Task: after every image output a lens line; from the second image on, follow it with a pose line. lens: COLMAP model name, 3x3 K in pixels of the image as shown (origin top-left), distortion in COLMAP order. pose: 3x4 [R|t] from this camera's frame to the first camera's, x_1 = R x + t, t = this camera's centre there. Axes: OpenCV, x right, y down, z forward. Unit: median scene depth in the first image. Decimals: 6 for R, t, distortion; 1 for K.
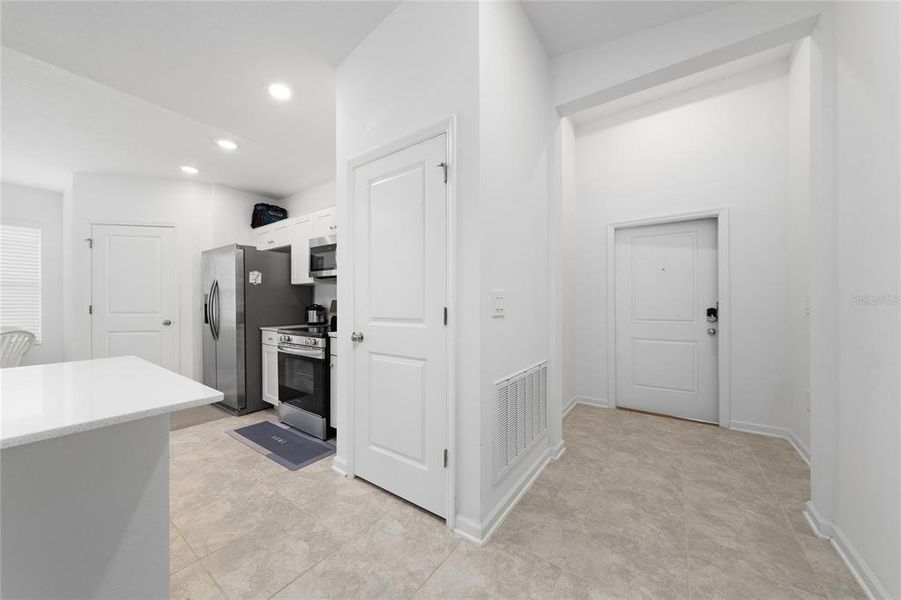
lens RADIAL K [[315.7, 0, 450.6], [0, 315.7, 301.6], [0, 0, 1]] dist [-0.000160, -0.000004]
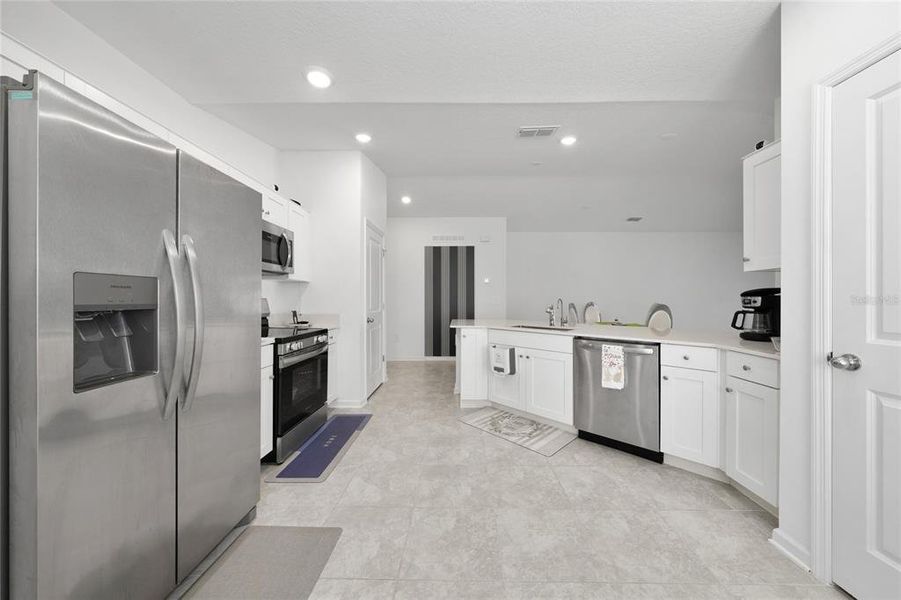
lens RADIAL K [[315.7, 0, 450.6], [0, 315.7, 301.6], [0, 0, 1]] dist [-0.000160, -0.000004]
pose [[-0.561555, -0.002355, 0.827436, -1.578827], [0.003397, 0.999981, 0.005151, -0.002965], [-0.827432, 0.005703, -0.561536, 1.245426]]
